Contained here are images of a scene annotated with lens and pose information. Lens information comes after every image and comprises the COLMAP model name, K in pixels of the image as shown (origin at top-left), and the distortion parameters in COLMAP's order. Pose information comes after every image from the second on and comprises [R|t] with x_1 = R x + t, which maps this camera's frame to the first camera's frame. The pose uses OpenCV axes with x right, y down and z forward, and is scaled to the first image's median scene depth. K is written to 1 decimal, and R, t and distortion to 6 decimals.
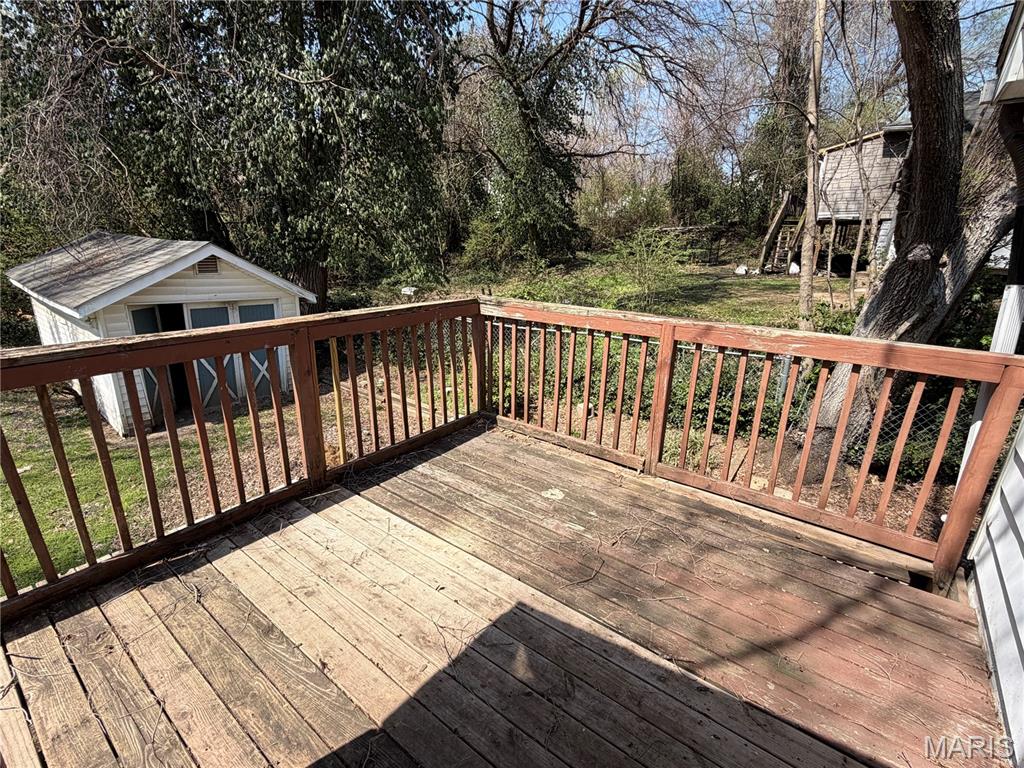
lens RADIAL K [[477.9, 0, 521.6], [0, 477.9, 387.5], [0, 0, 1]] dist [0.002083, -0.001188]
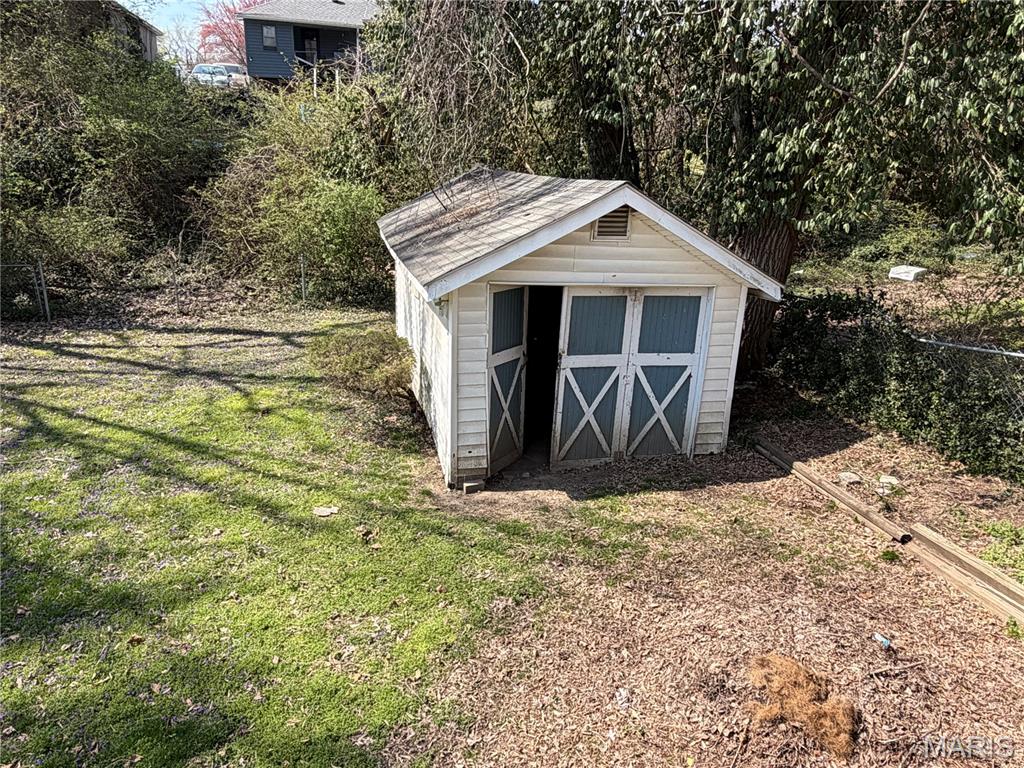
lens RADIAL K [[709.3, 0, 508.9], [0, 709.3, 388.1], [0, 0, 1]] dist [0.018694, -0.001267]
pose [[0.788974, 0.171602, -0.589977, -0.209933], [-0.179799, 0.982656, 0.045373, -0.073928], [0.587531, 0.070279, 0.806144, 0.247734]]
